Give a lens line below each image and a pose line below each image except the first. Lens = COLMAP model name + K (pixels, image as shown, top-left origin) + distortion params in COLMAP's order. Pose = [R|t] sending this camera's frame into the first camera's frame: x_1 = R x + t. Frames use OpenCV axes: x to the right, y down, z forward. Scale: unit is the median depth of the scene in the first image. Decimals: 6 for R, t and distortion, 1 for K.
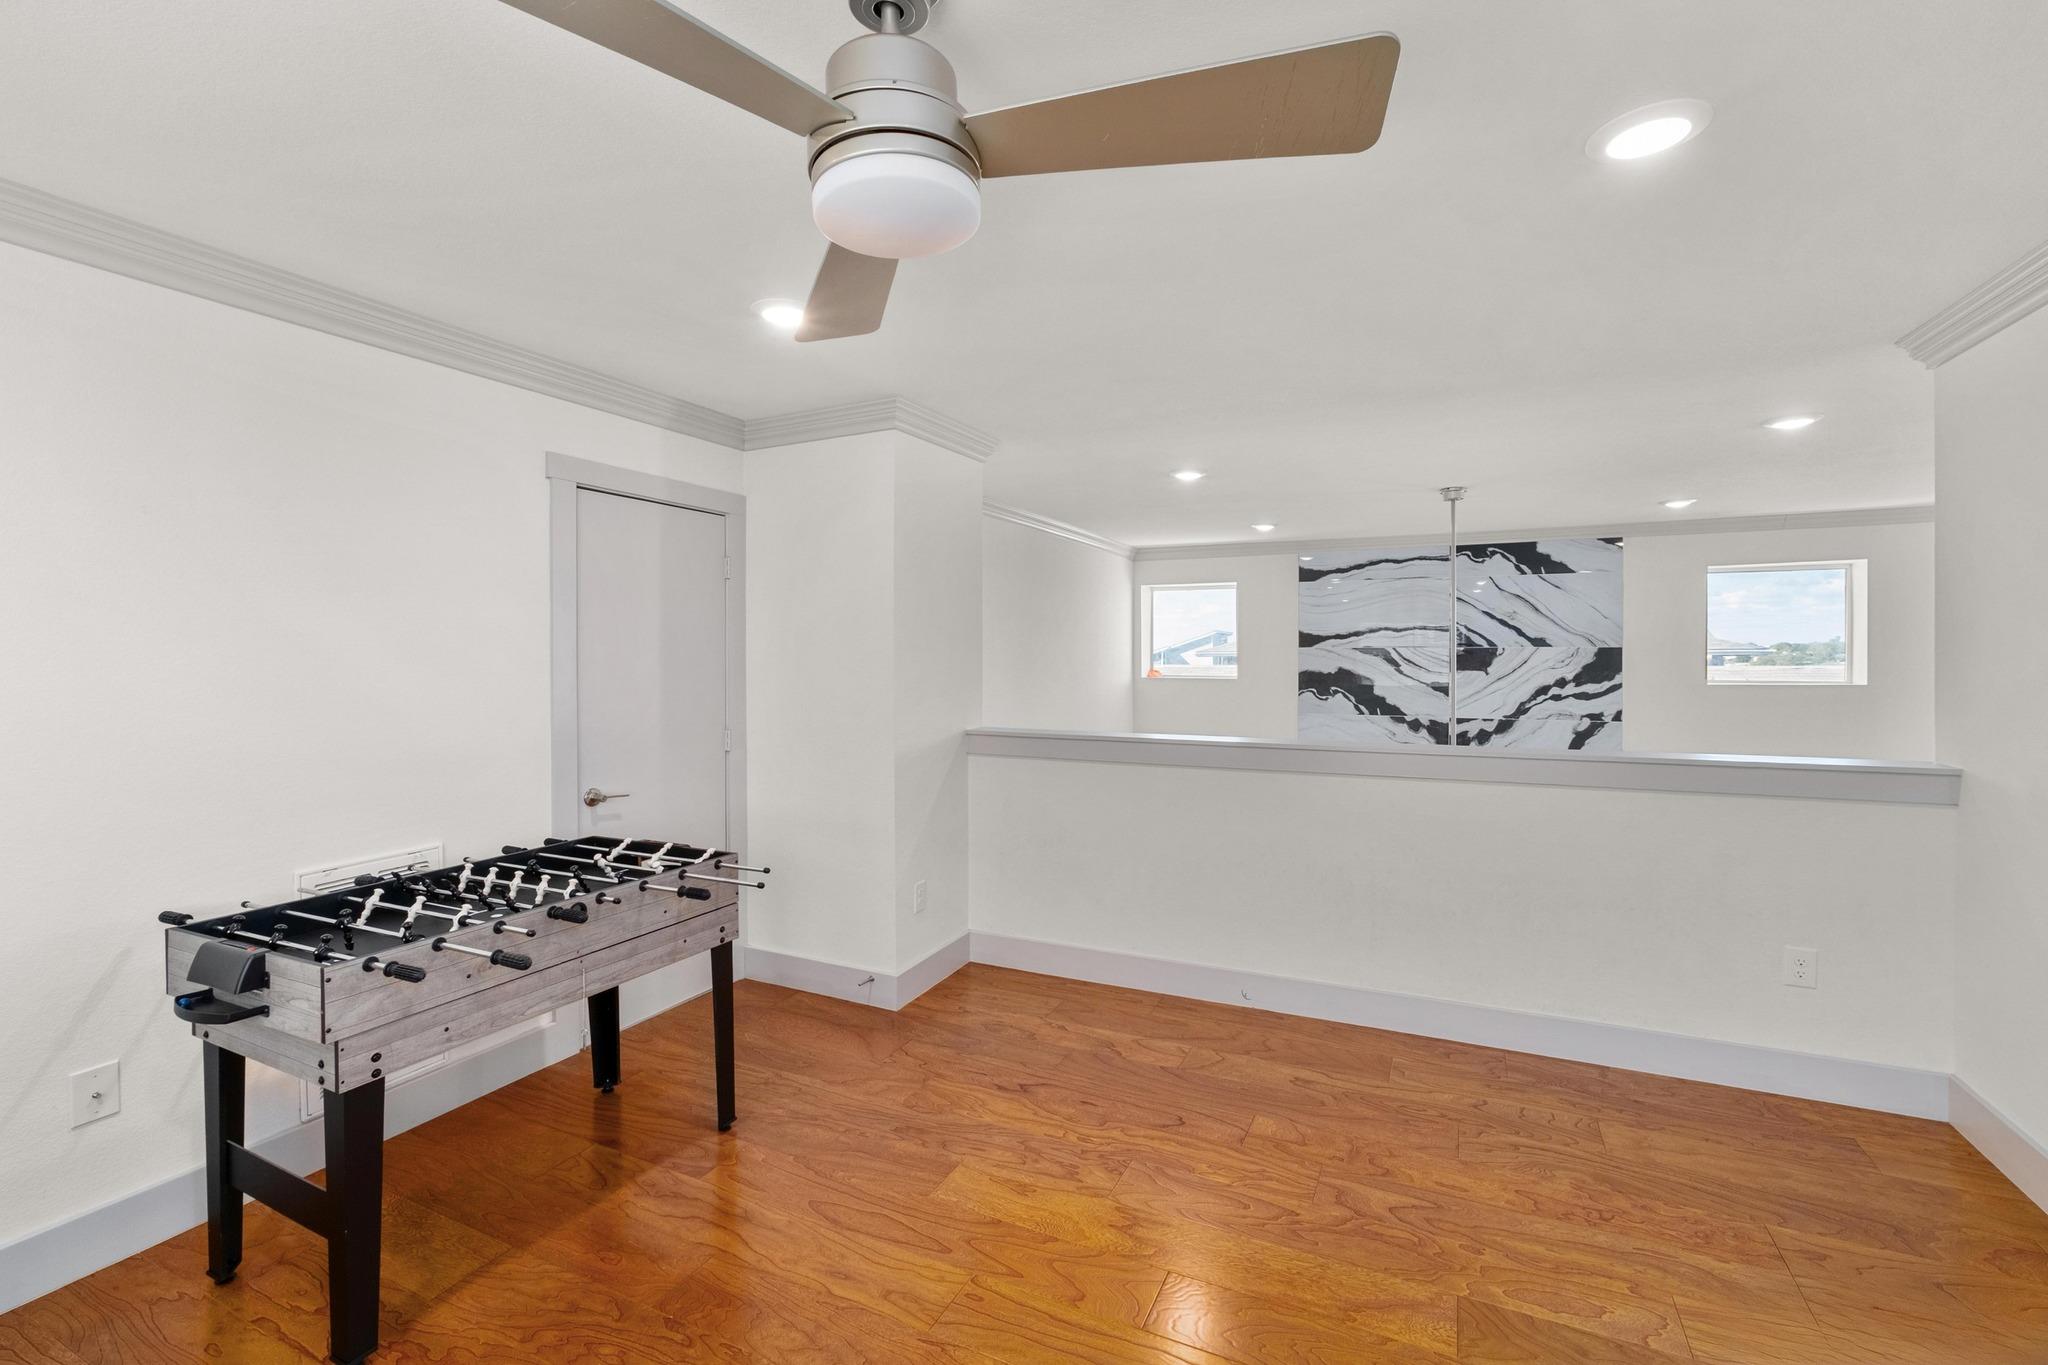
lens RADIAL K [[876.2, 0, 1014.2], [0, 876.2, 668.9], [0, 0, 1]] dist [-0.002153, -0.000004]
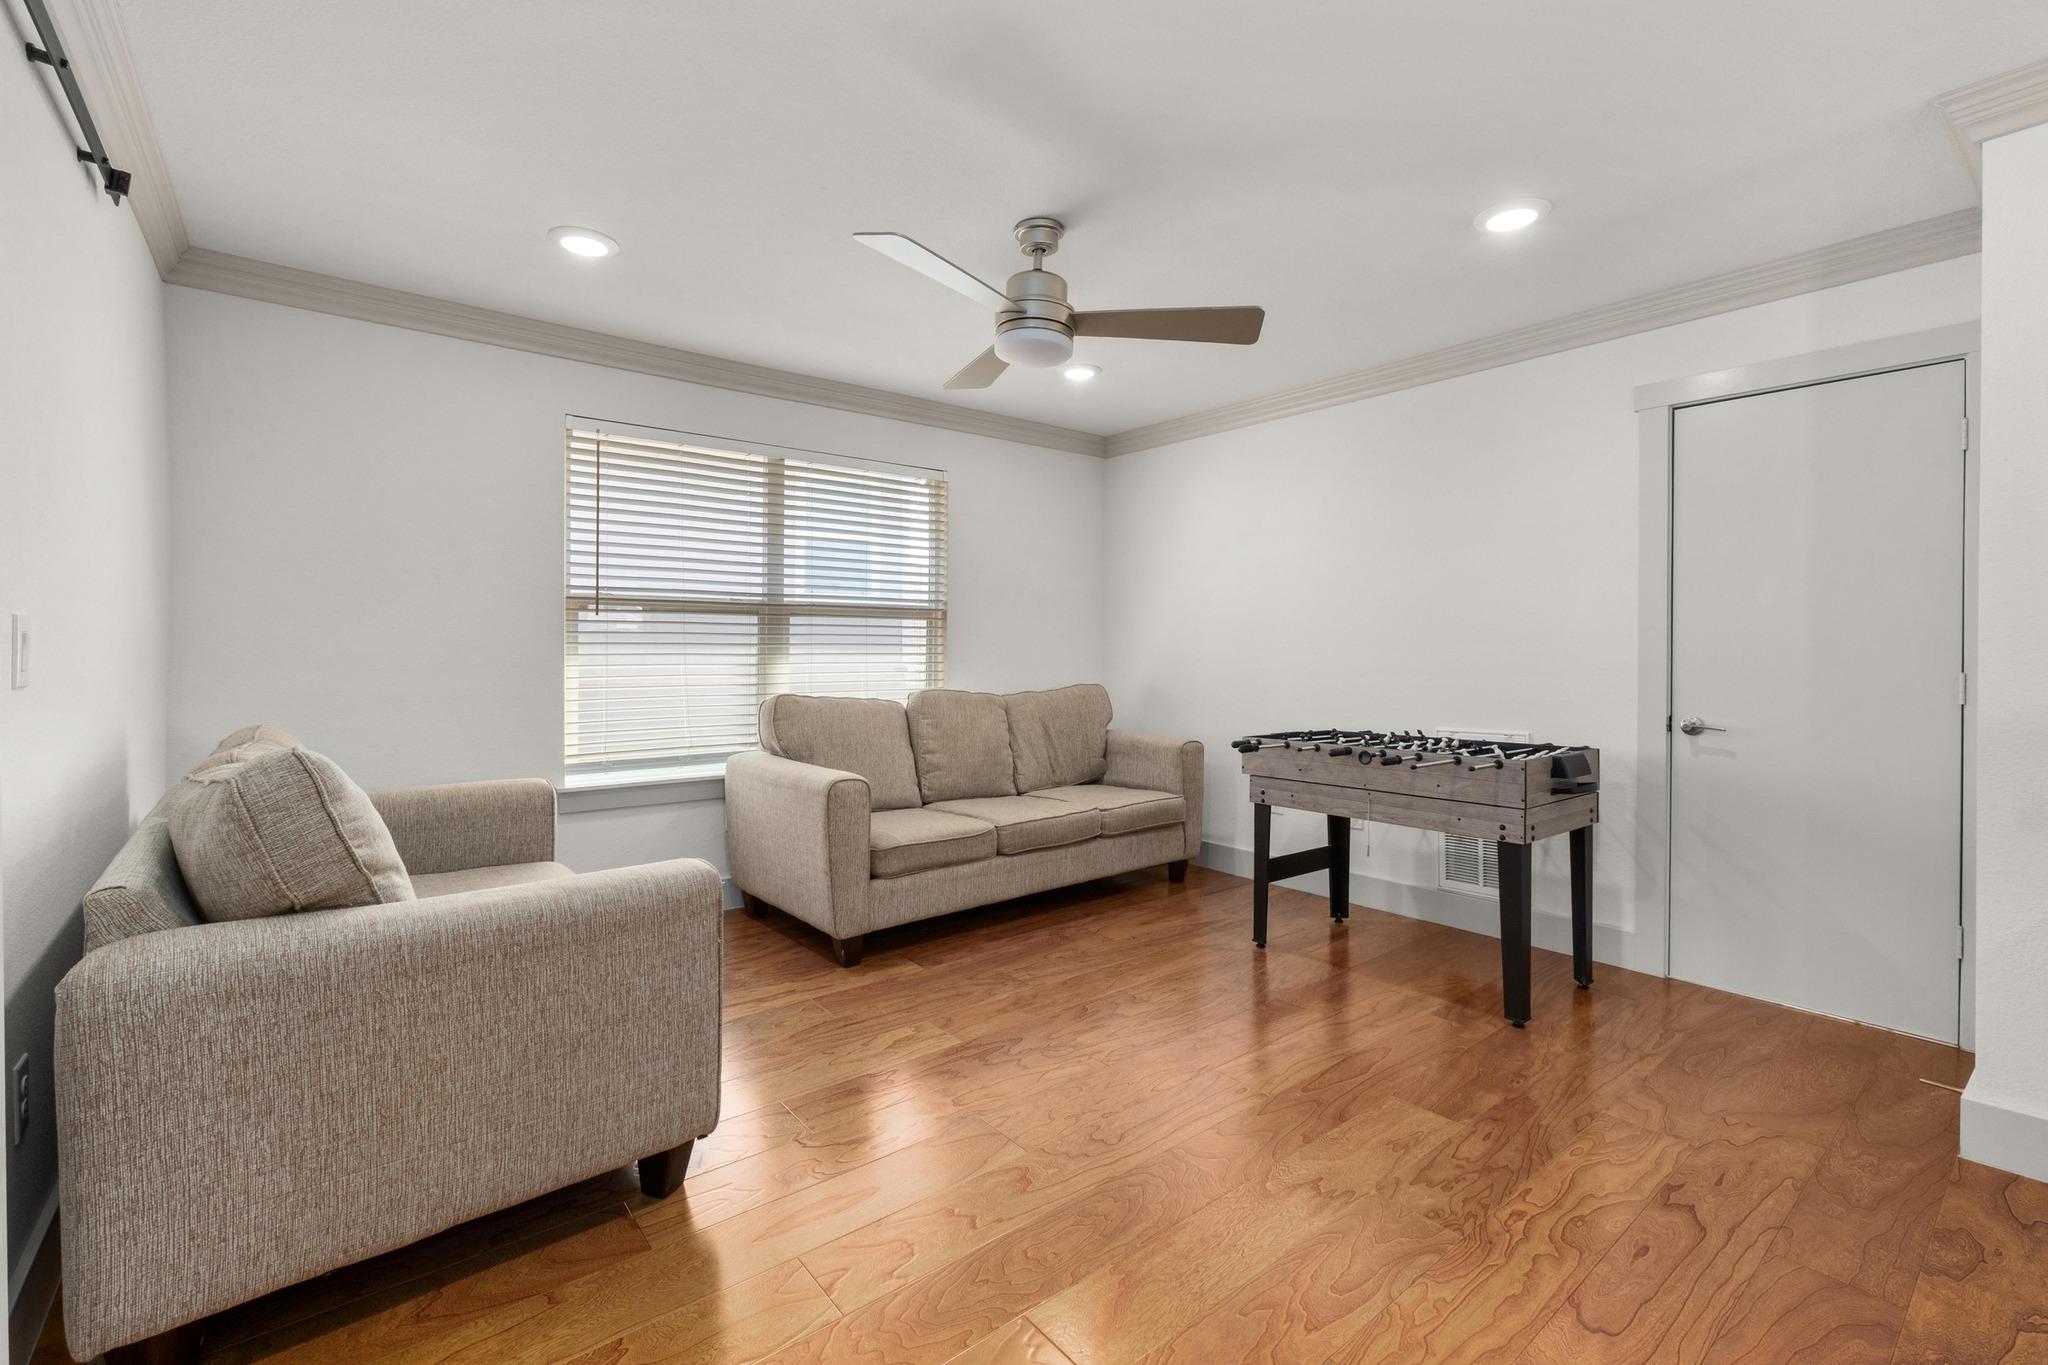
lens RADIAL K [[876.2, 0, 1013.4], [0, 876.2, 668.0], [0, 0, 1]] dist [-0.002153, -0.000004]
pose [[-0.429131, 0.015305, -0.903113, 0.787233], [-0.016514, 0.999556, 0.024787, 0.080277], [0.903091, 0.025551, -0.428688, 0.827244]]
